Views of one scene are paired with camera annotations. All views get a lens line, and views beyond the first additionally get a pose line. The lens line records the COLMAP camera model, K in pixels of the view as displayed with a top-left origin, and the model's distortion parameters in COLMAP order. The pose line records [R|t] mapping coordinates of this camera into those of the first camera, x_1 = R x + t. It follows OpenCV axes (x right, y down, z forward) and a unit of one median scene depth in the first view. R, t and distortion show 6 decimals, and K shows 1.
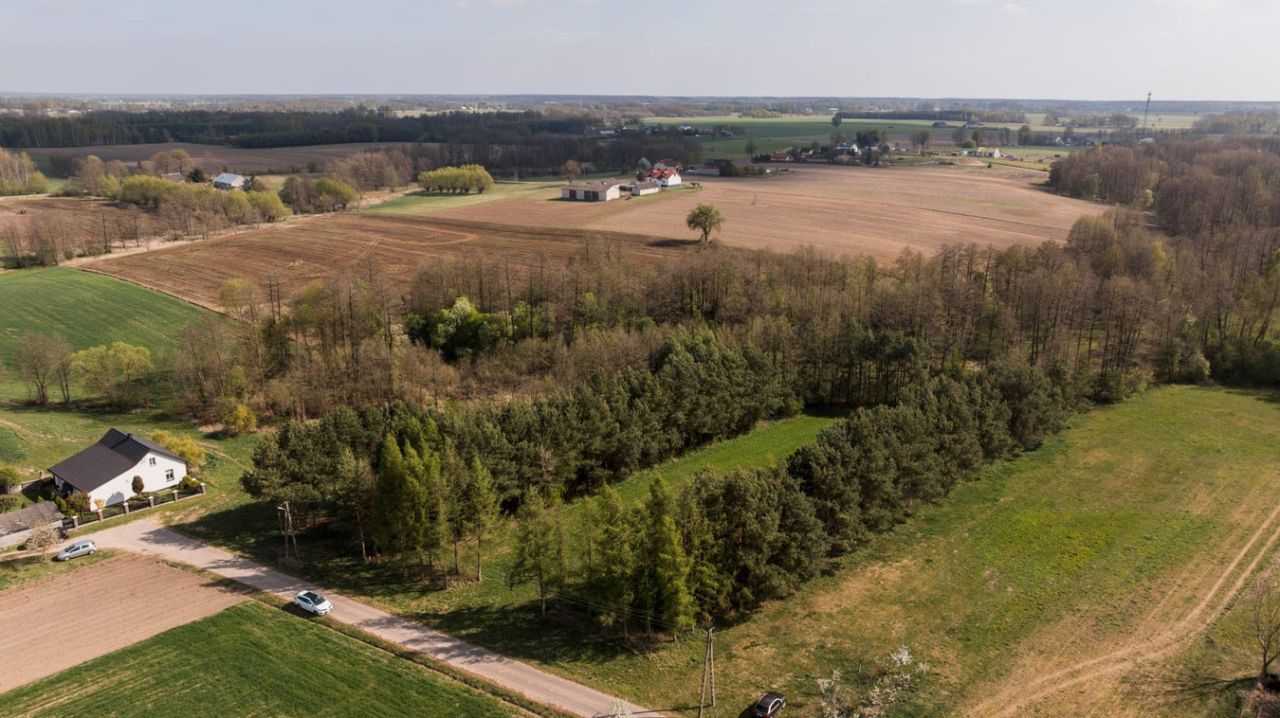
lens RADIAL K [[898.6, 0, 640.0], [0, 898.6, 359.0], [0, 0, 1]] dist [-0.034634, 0.036301]
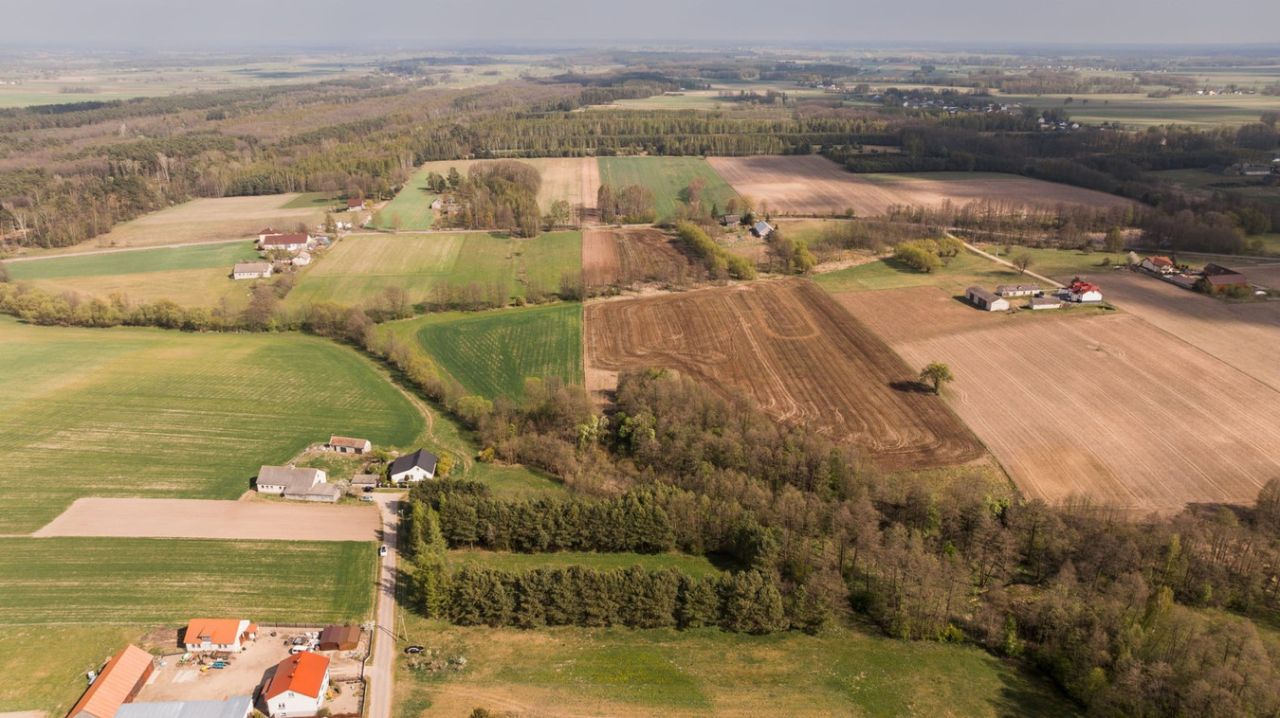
lens RADIAL K [[898.6, 0, 640.0], [0, 898.6, 359.0], [0, 0, 1]] dist [-0.034634, 0.036301]
pose [[0.702464, 0.239889, -0.670073, 1.569544], [-0.200935, 0.970030, 0.136627, -0.691598], [0.682766, 0.038666, 0.729613, -0.397261]]
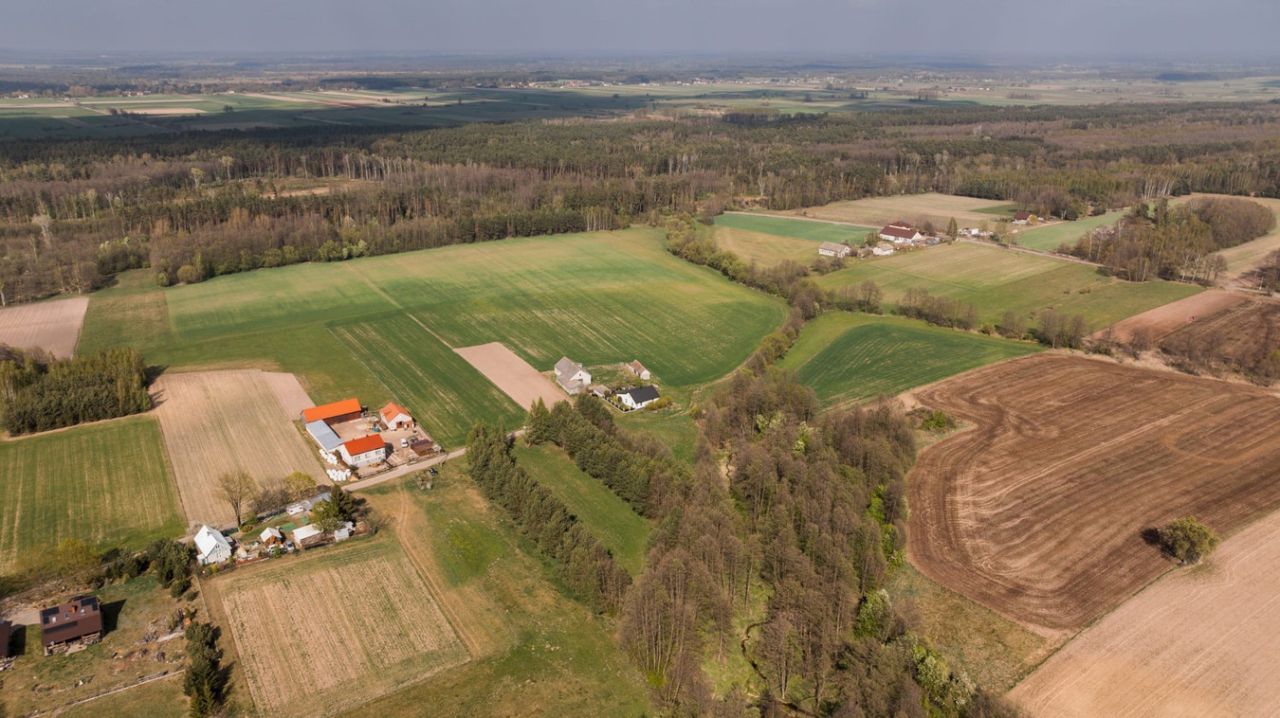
lens RADIAL K [[898.6, 0, 640.0], [0, 898.6, 359.0], [0, 0, 1]] dist [-0.034634, 0.036301]
pose [[-0.234153, 0.317610, -0.918856, 2.366680], [-0.277468, 0.883989, 0.376265, -1.245372], [0.931764, 0.343057, -0.118863, 1.493477]]
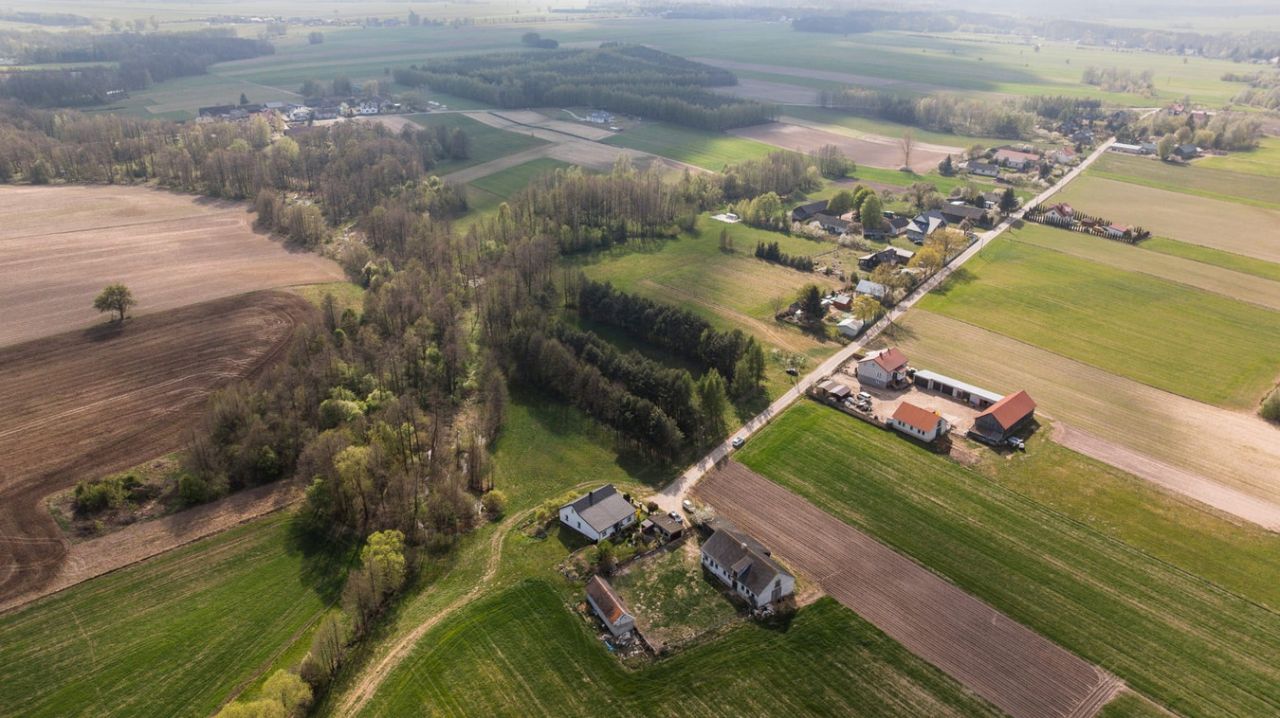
lens RADIAL K [[898.6, 0, 640.0], [0, 898.6, 359.0], [0, 0, 1]] dist [-0.034634, 0.036301]
pose [[0.081495, -0.404785, 0.910773, -2.220228], [0.270448, 0.888508, 0.370690, -0.812429], [-0.959279, 0.216108, 0.181882, 0.634028]]
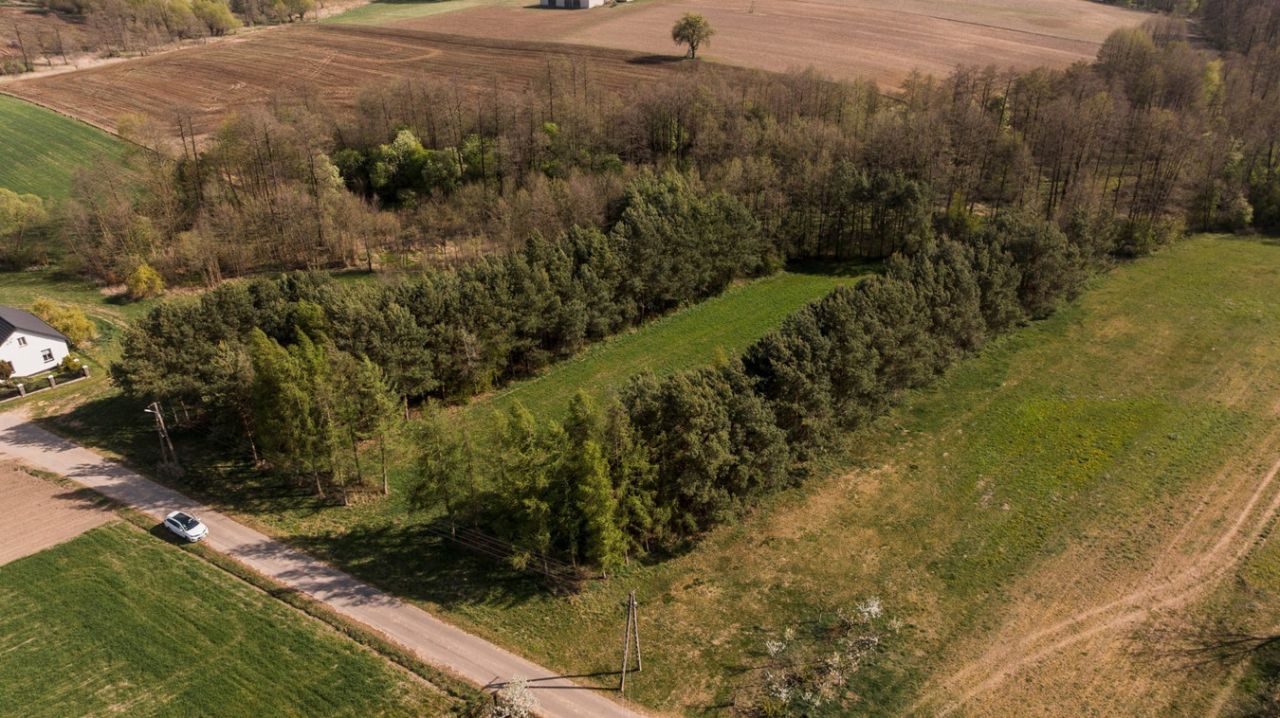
lens RADIAL K [[898.6, 0, 640.0], [0, 898.6, 359.0], [0, 0, 1]] dist [-0.034634, 0.036301]
pose [[0.999994, -0.002252, -0.002729, 0.059110], [0.002756, 0.979453, 0.201651, -0.044711], [0.002219, -0.201658, 0.979454, 0.168044]]
